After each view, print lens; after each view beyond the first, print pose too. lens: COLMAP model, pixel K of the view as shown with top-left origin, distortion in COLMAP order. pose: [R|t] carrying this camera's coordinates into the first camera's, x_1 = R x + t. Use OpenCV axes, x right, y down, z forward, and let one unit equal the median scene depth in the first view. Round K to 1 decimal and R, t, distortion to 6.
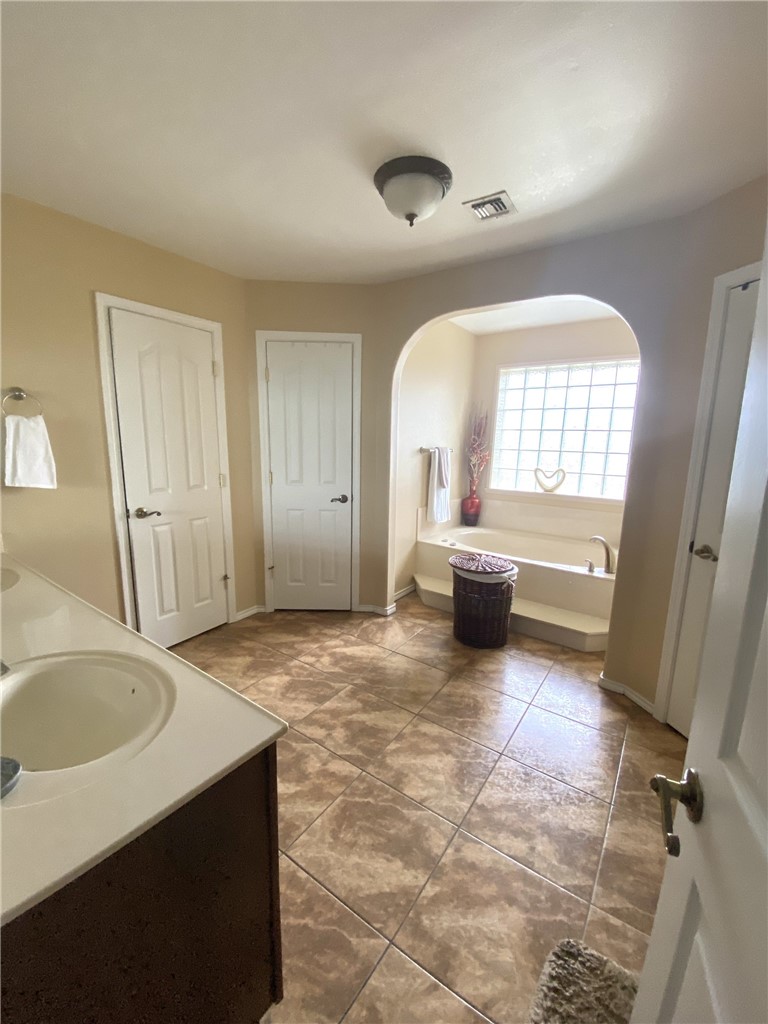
lens RADIAL K [[416.4, 0, 384.0], [0, 416.4, 512.0], [0, 0, 1]] dist [0.026122, -0.022050]
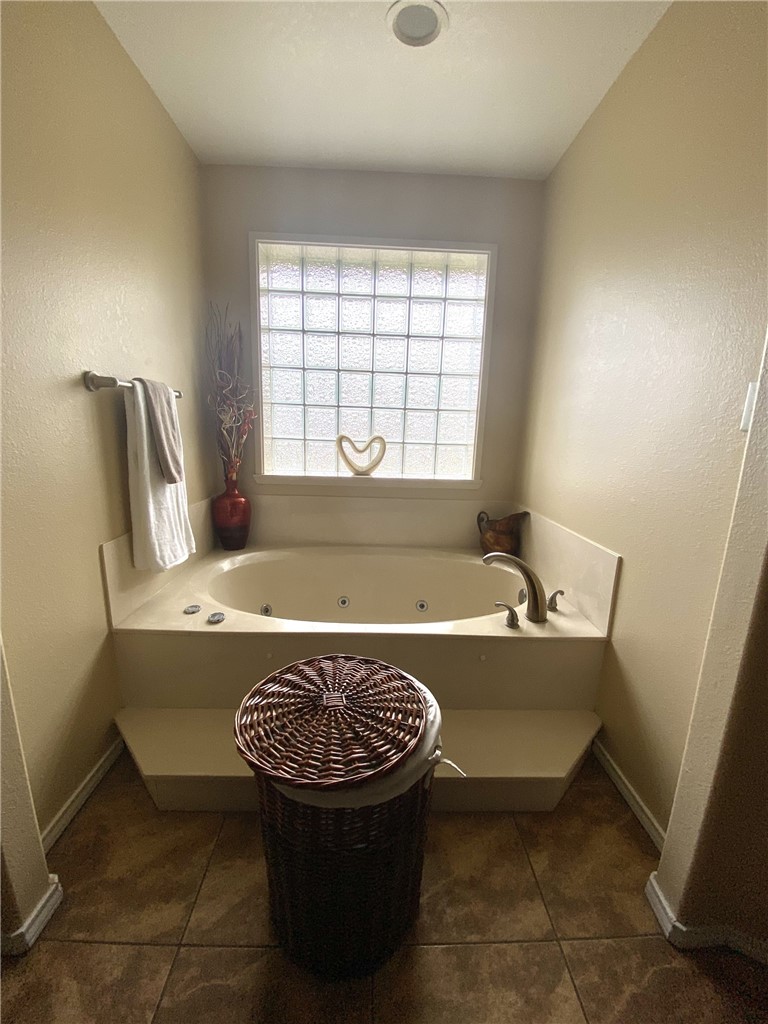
lens RADIAL K [[416.4, 0, 384.0], [0, 416.4, 512.0], [0, 0, 1]] dist [0.026122, -0.022050]
pose [[0.800416, -0.118562, 0.587604, 0.082888], [0.091215, 0.992920, 0.076092, -0.052787], [-0.592465, -0.007307, 0.805563, 0.690613]]
